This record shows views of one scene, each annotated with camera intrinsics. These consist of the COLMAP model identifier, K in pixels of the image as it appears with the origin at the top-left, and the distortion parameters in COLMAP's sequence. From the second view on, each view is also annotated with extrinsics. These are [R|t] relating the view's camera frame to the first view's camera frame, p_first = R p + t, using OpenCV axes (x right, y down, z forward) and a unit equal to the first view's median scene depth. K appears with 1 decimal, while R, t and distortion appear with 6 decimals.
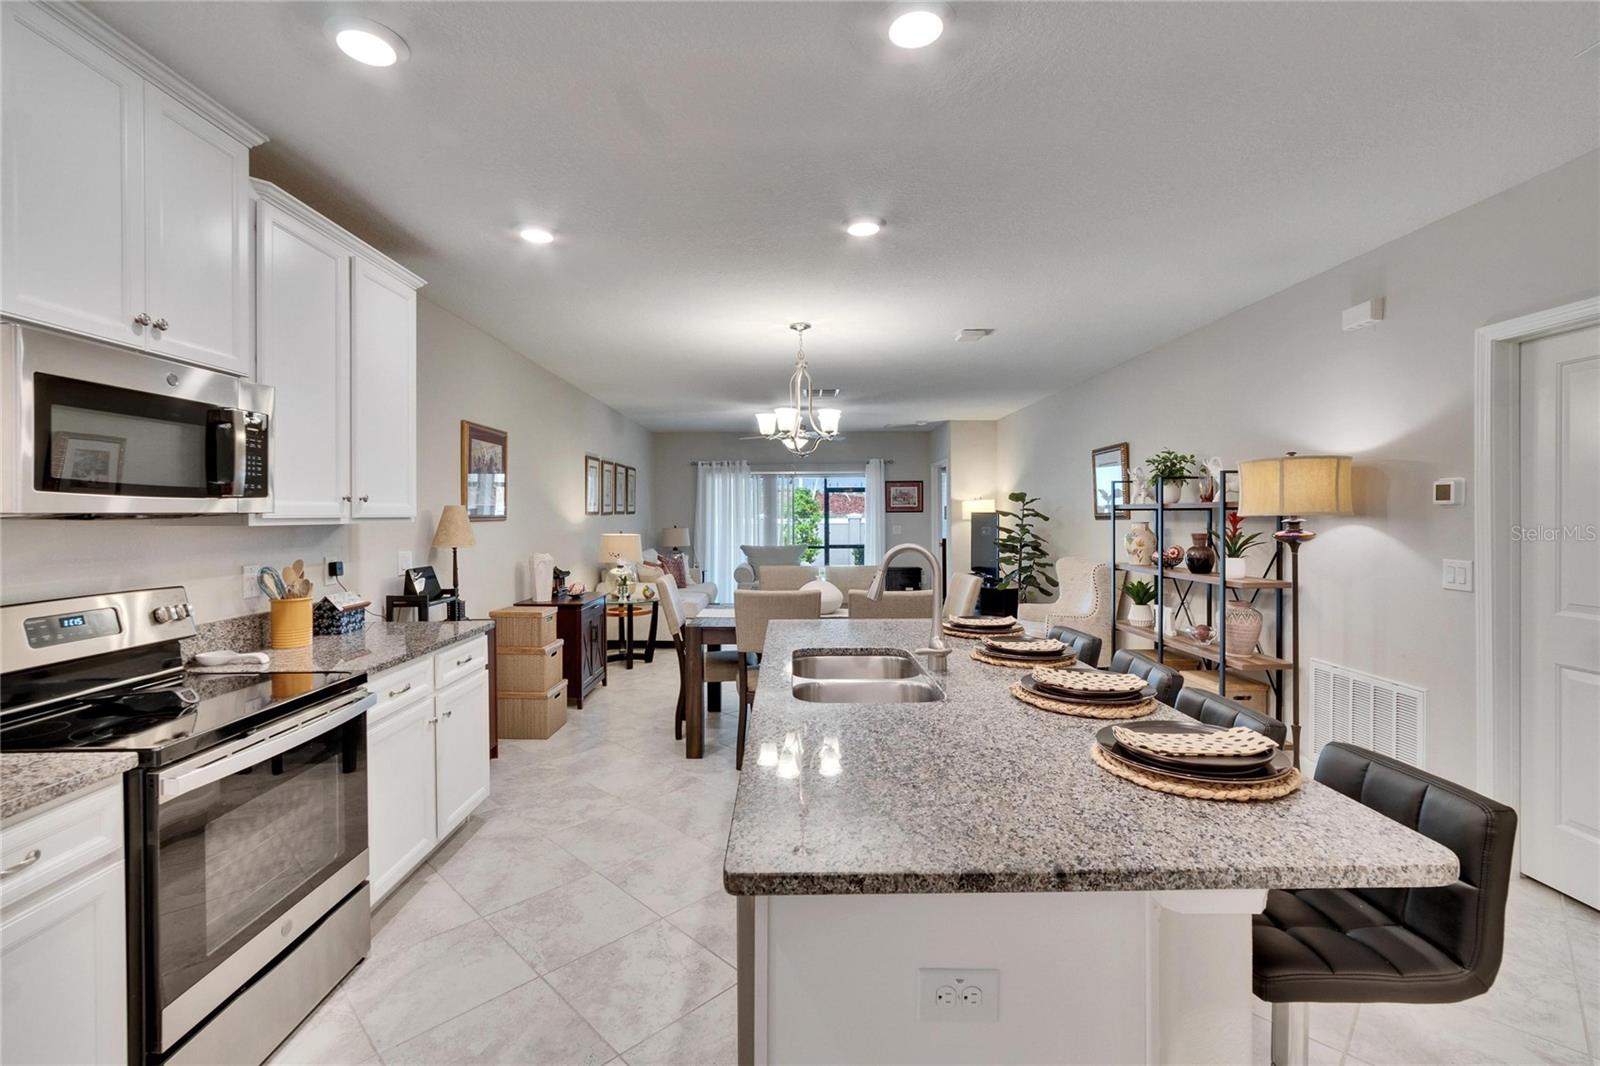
lens RADIAL K [[709.5, 0, 794.3], [0, 709.5, 520.7], [0, 0, 1]] dist [-0.009523, 0.002881]
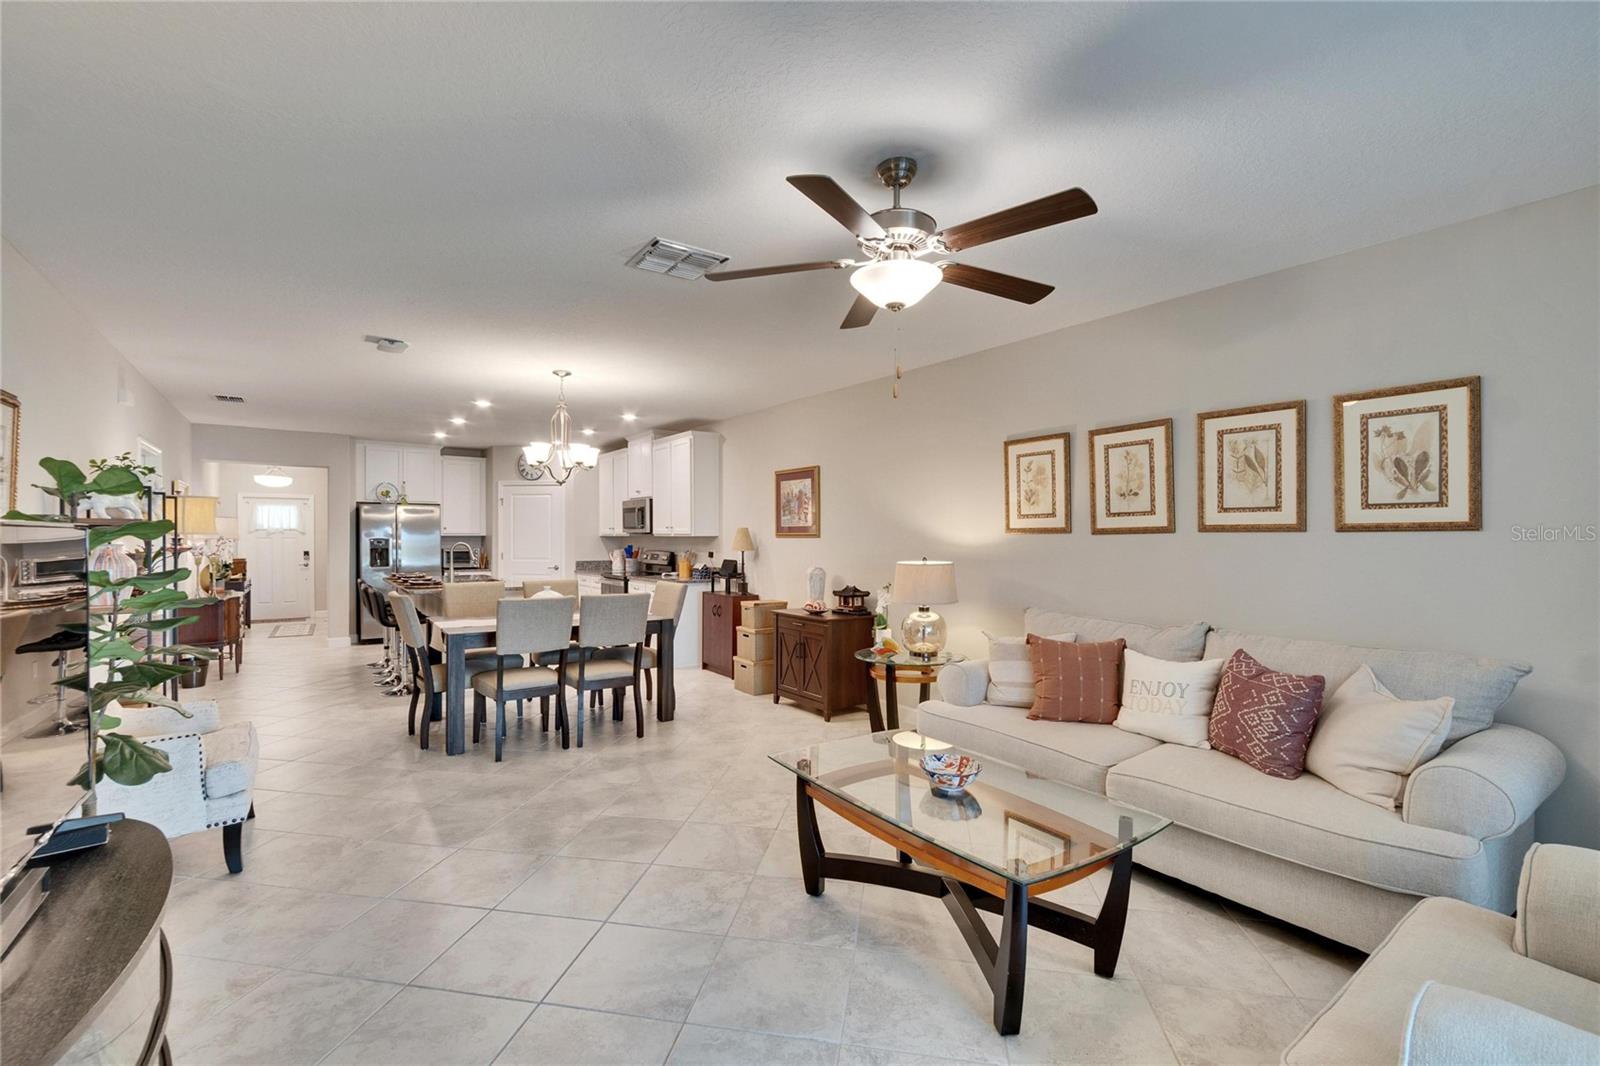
lens RADIAL K [[709.5, 0, 785.2], [0, 709.5, 536.8], [0, 0, 1]] dist [-0.009523, 0.002881]
pose [[-0.828155, 0.004414, -0.560481, 0.482584], [-0.003900, 0.999899, 0.013636, -0.026710], [0.560485, 0.013479, -0.828055, 2.915466]]
